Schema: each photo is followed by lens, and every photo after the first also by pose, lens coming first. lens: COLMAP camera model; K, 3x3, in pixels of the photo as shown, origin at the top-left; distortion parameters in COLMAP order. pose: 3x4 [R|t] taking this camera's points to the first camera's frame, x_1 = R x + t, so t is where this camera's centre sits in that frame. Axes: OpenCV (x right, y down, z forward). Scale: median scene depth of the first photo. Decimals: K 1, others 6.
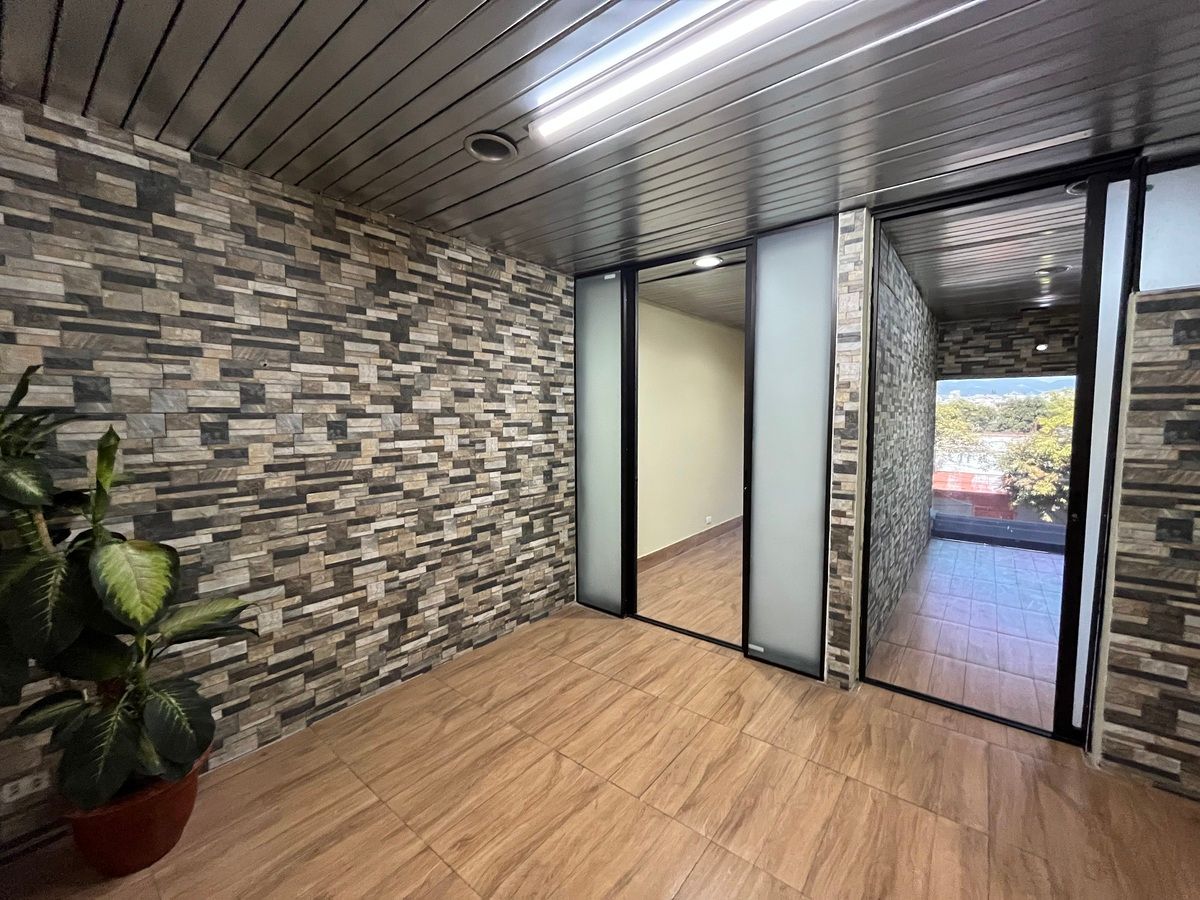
lens RADIAL K [[485.0, 0, 598.4], [0, 485.0, 445.6], [0, 0, 1]] dist [0.000124, 0.000359]
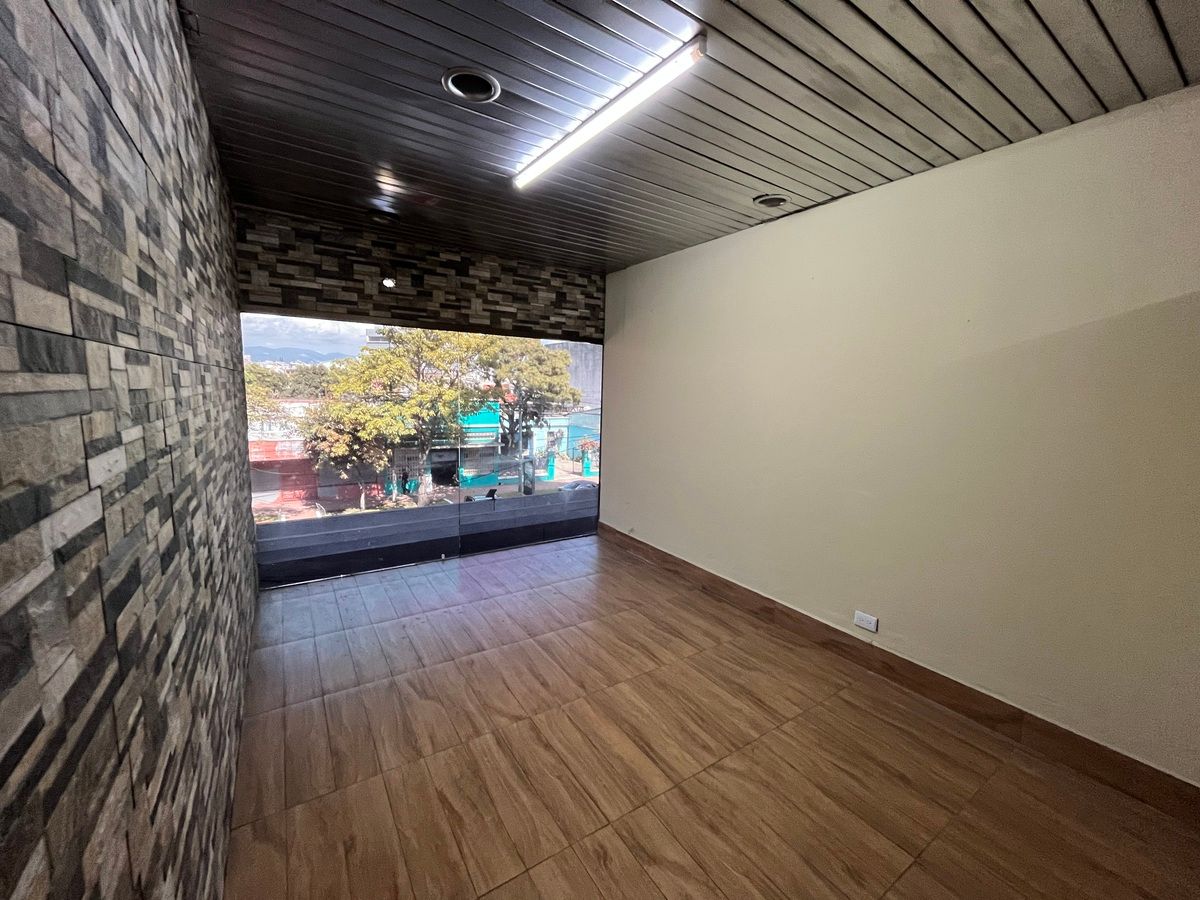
lens RADIAL K [[485.0, 0, 598.4], [0, 485.0, 445.6], [0, 0, 1]] dist [0.000124, 0.000359]
pose [[0.311073, -0.102601, 0.944831, 0.292088], [0.034941, 0.994718, 0.096515, -0.023643], [-0.949743, 0.002990, 0.313015, 0.447901]]
